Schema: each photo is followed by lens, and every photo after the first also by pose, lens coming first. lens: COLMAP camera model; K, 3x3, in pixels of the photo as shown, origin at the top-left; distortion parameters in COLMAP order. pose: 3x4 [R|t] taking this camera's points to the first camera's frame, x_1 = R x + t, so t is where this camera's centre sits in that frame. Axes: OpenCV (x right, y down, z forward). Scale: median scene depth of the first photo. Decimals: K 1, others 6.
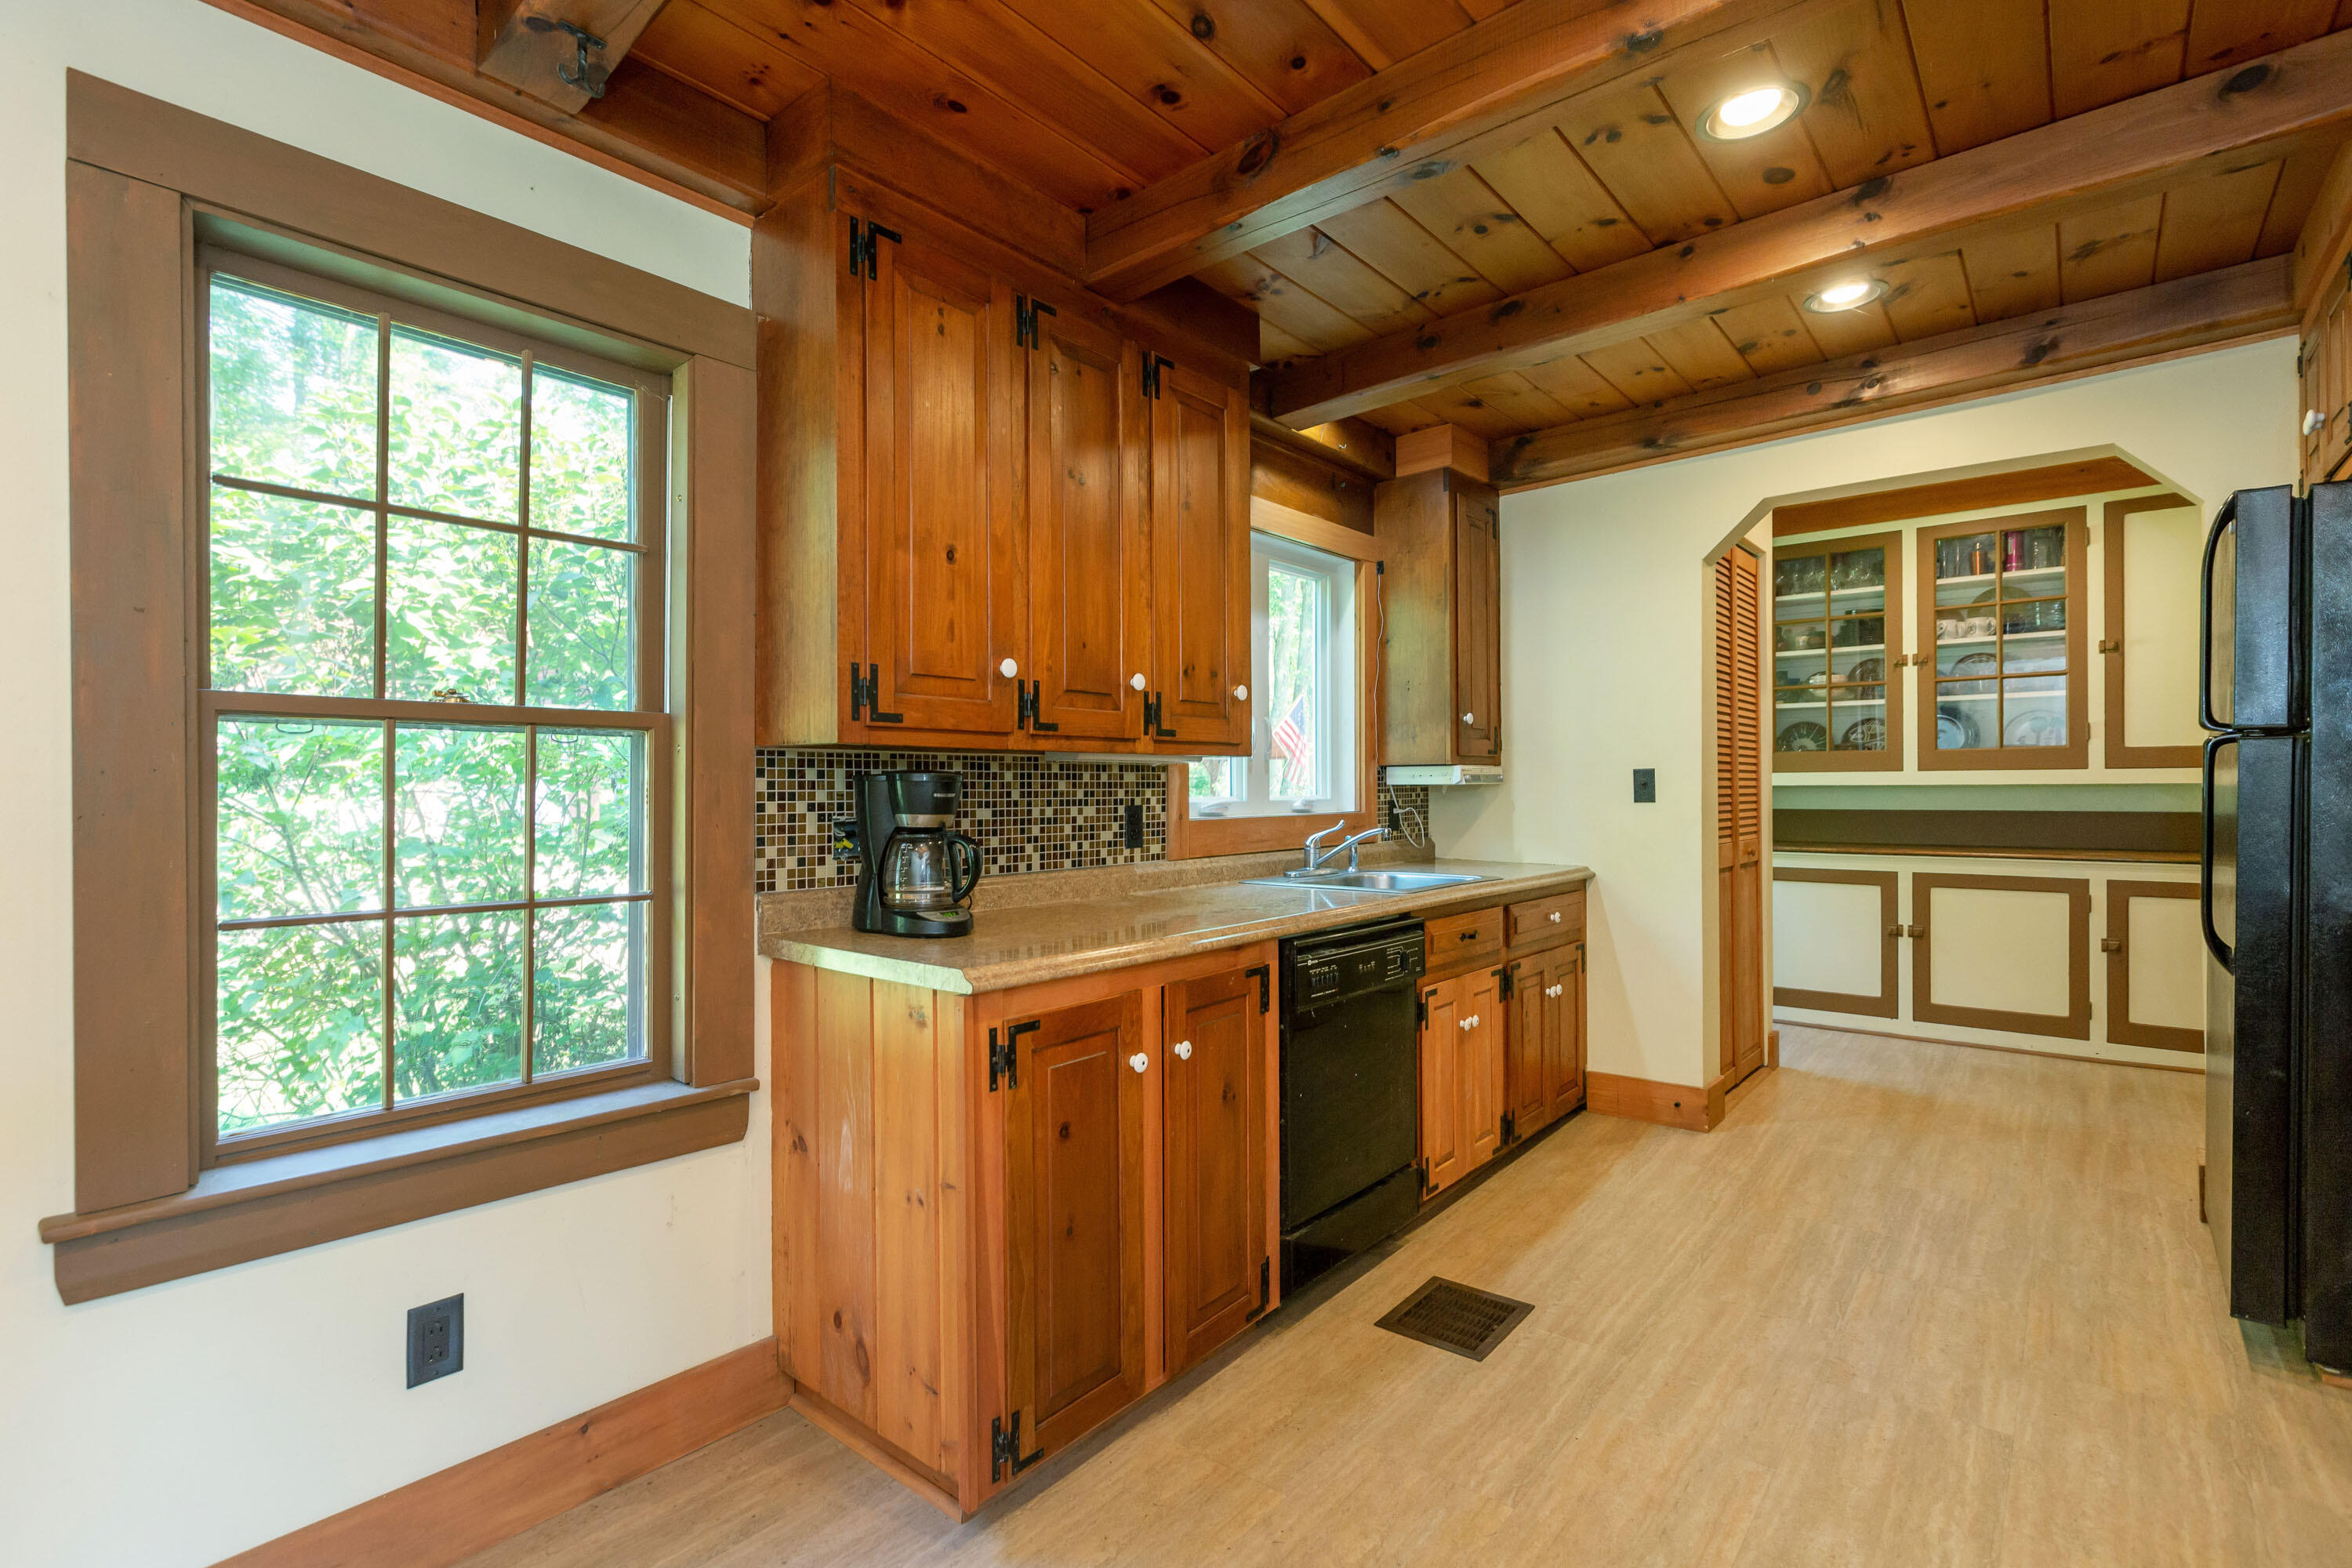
lens RADIAL K [[1066.4, 0, 1169.5], [0, 1066.4, 791.0], [0, 0, 1]] dist [-0.001173, 0.000355]
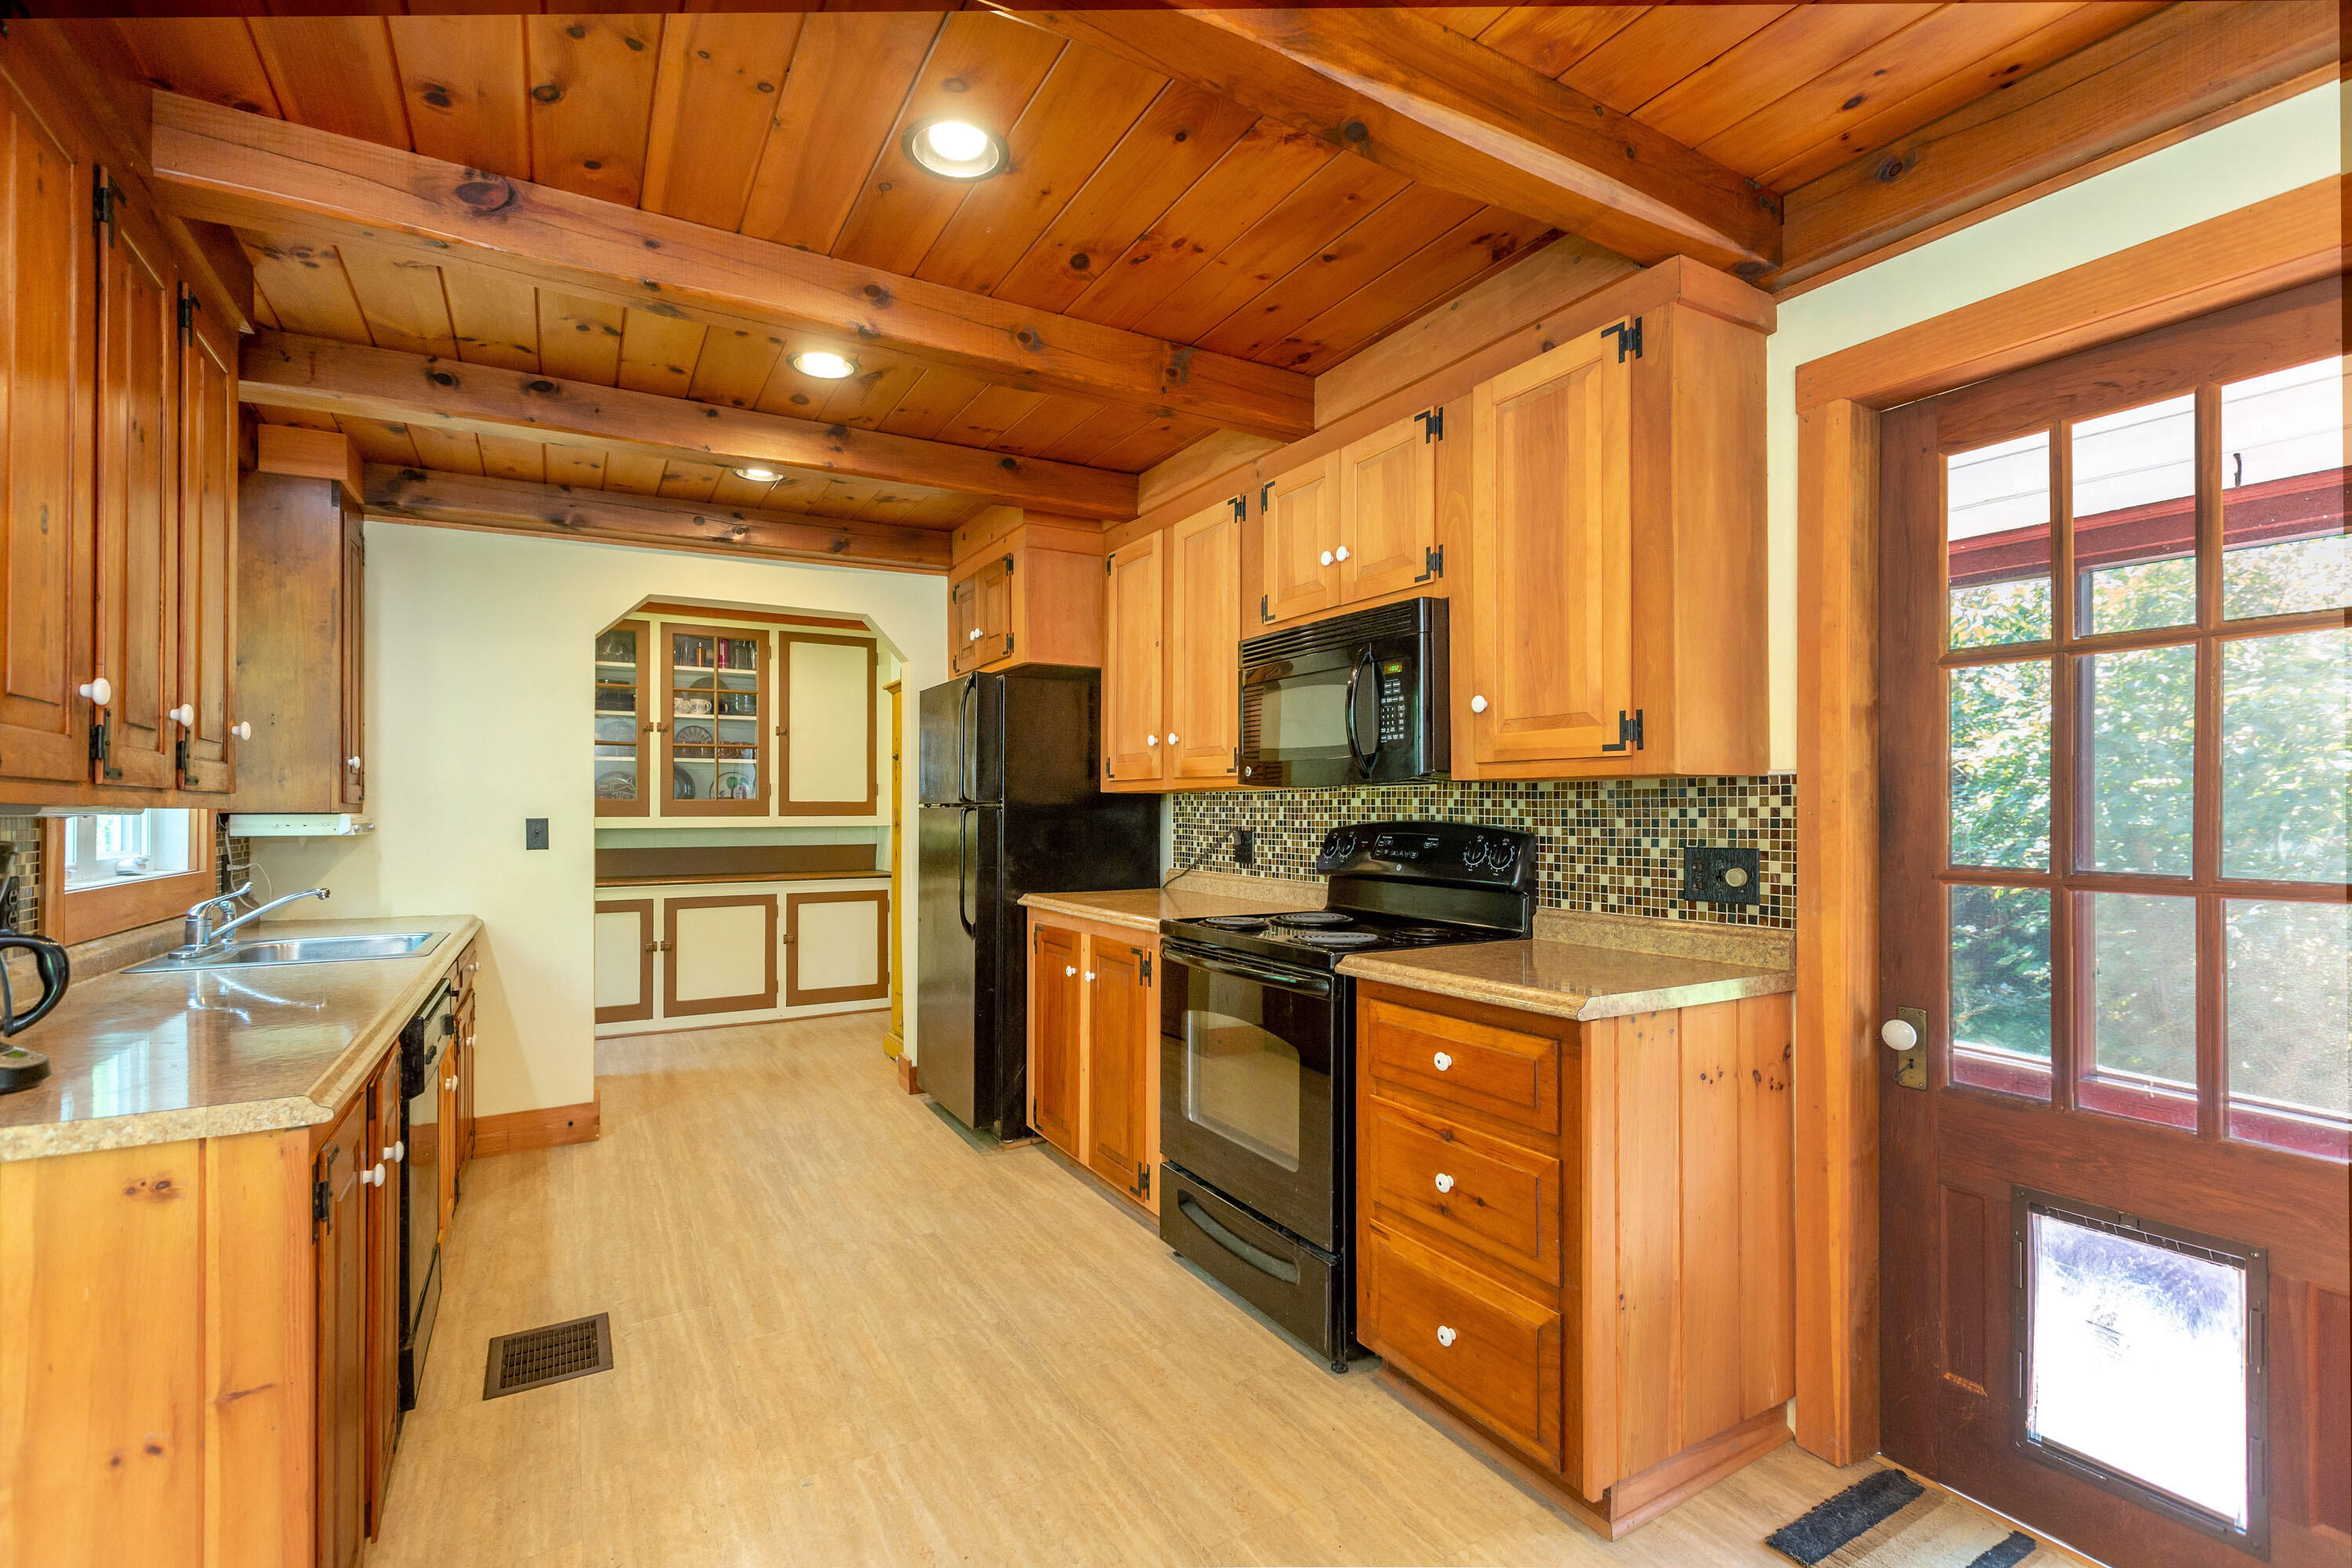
lens RADIAL K [[1066.4, 0, 1114.6], [0, 1066.4, 797.0], [0, 0, 1]] dist [-0.001173, 0.000355]
pose [[0.359947, 0.017281, 0.932813, -0.454060], [0.006659, 0.999755, -0.021091, -0.020186], [-0.932949, 0.013803, 0.359744, 0.096055]]
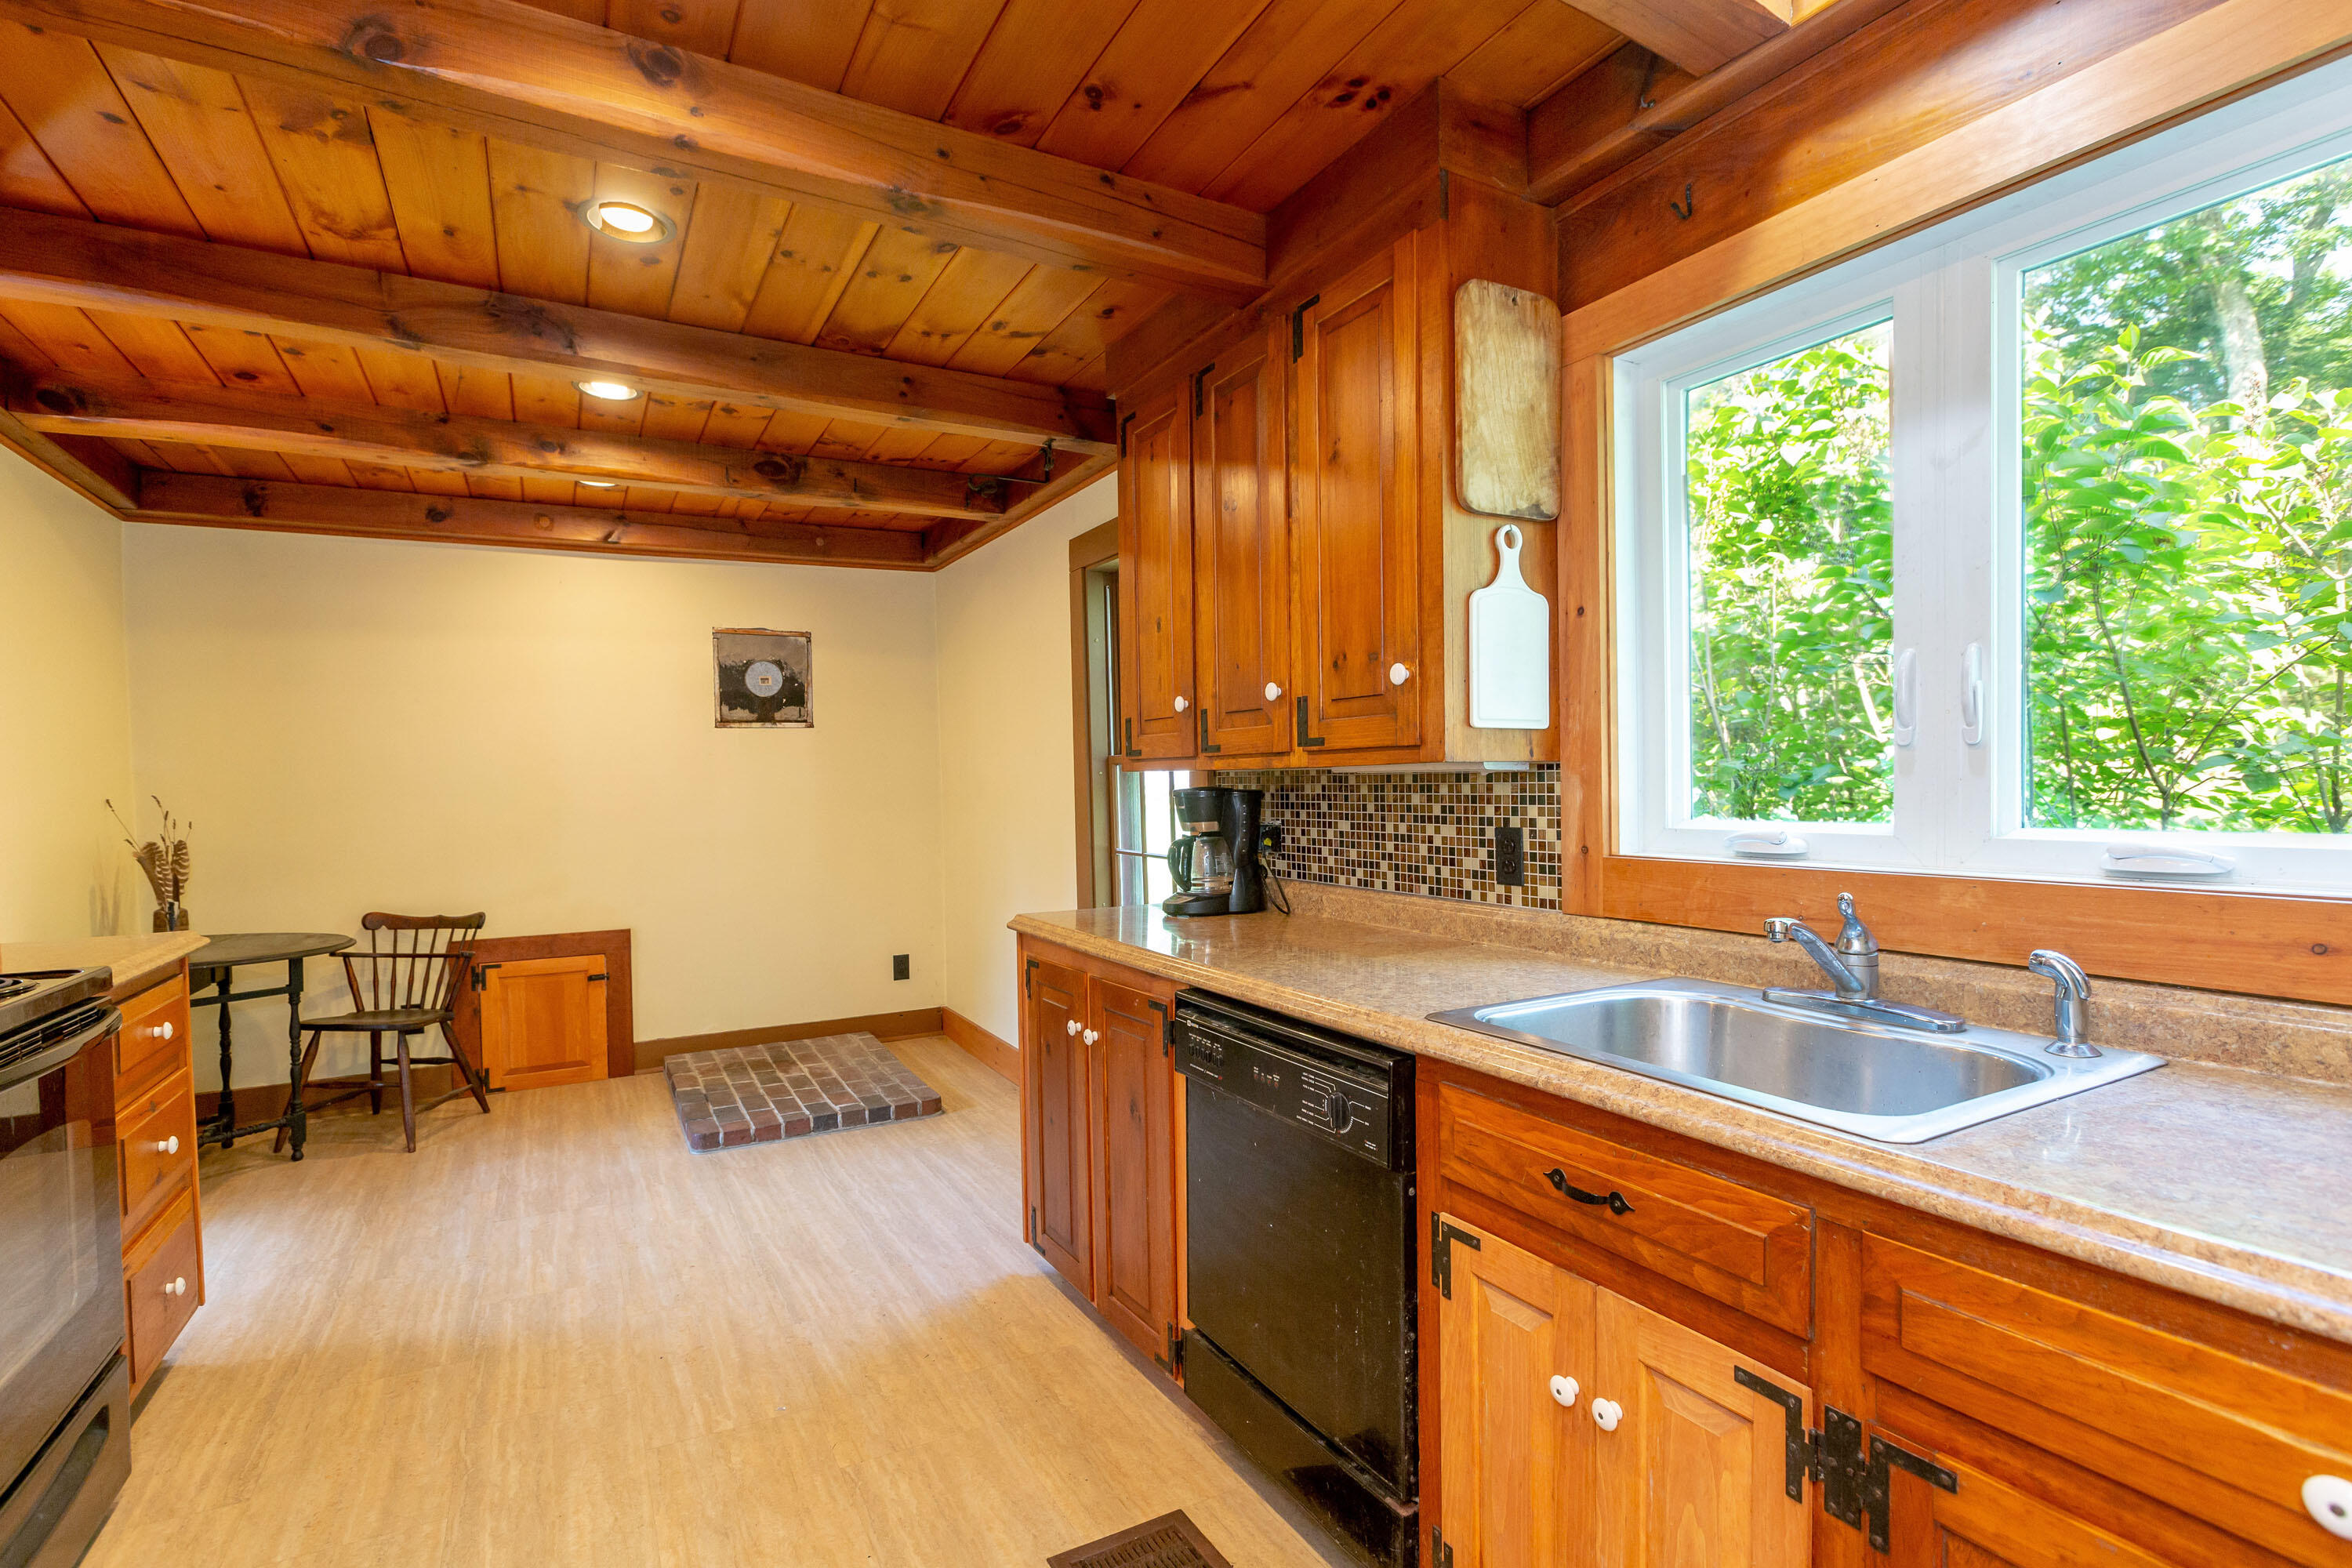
lens RADIAL K [[1066.4, 0, 1136.6], [0, 1066.4, 812.5], [0, 0, 1]] dist [-0.001173, 0.000355]
pose [[-0.355758, 0.036992, -0.933846, 0.794689], [0.013951, 0.999315, 0.034271, -0.027163], [0.934474, -0.000836, -0.356030, 1.093790]]
